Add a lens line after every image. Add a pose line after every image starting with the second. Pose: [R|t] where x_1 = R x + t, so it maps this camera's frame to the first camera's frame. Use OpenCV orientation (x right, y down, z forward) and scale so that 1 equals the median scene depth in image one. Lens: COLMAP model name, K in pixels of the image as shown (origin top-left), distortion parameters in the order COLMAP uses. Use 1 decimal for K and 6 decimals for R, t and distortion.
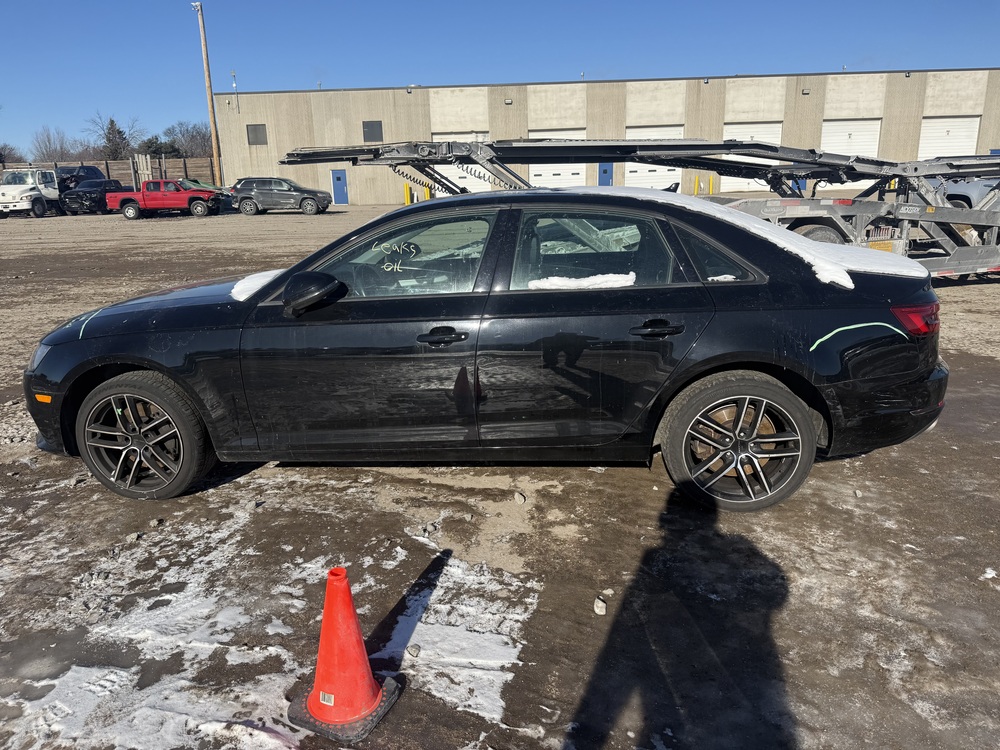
lens RADIAL K [[692.9, 0, 500.0], [0, 692.9, 375.0], [0, 0, 1]] dist [-0.000541, -0.009420]
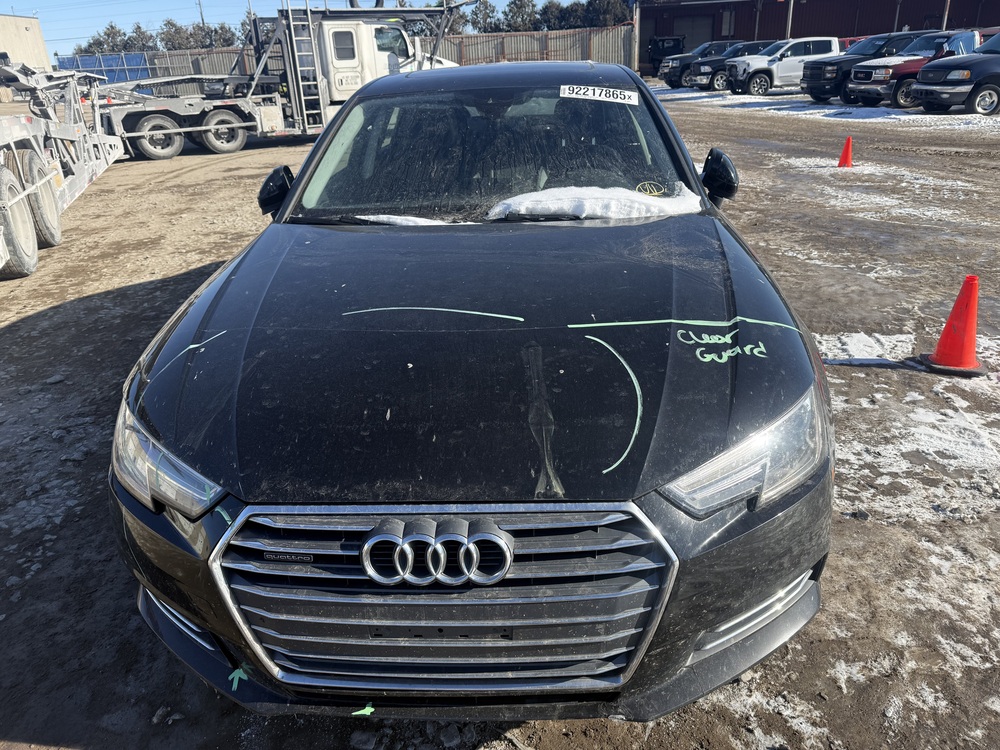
lens RADIAL K [[709.8, 0, 500.0], [0, 709.8, 375.0], [0, 0, 1]] dist [0.011742, -0.007278]
pose [[-0.035657, -0.375408, 0.926173, -1.260093], [0.314607, 0.875425, 0.366951, -0.334001], [-0.948552, 0.304465, 0.086891, 1.342817]]
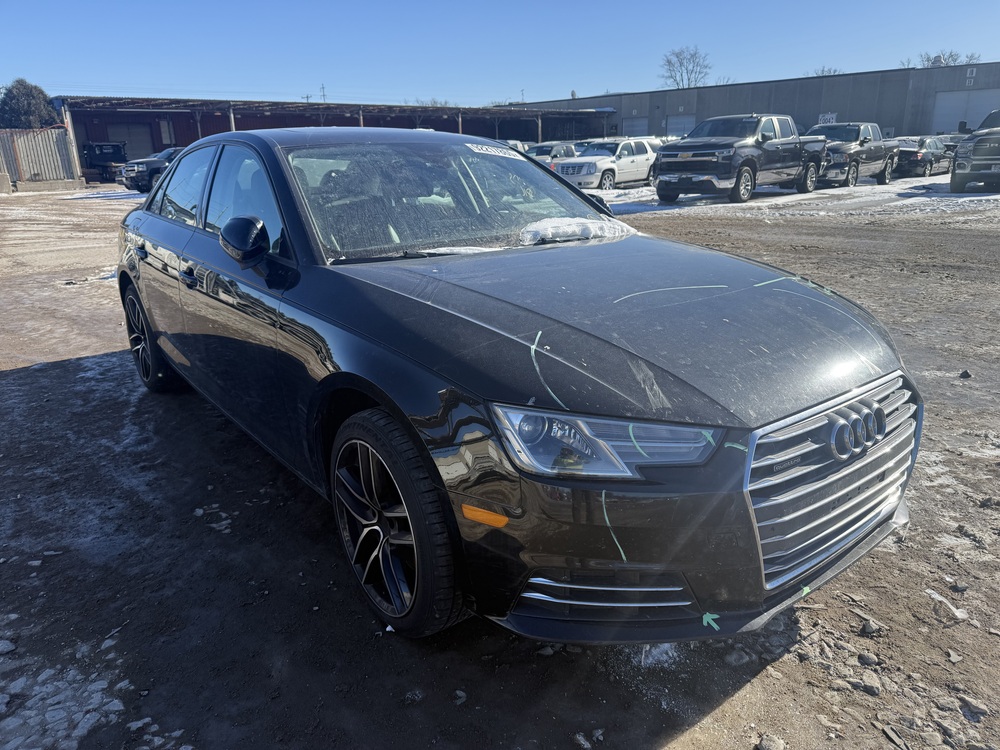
lens RADIAL K [[713.4, 0, 500.0], [0, 713.4, 375.0], [0, 0, 1]] dist [0.005225, 0.003011]
pose [[-0.690014, -0.173416, 0.702714, -1.095443], [0.235497, 0.864257, 0.444523, -0.468590], [-0.684414, 0.472214, -0.555511, 1.991698]]
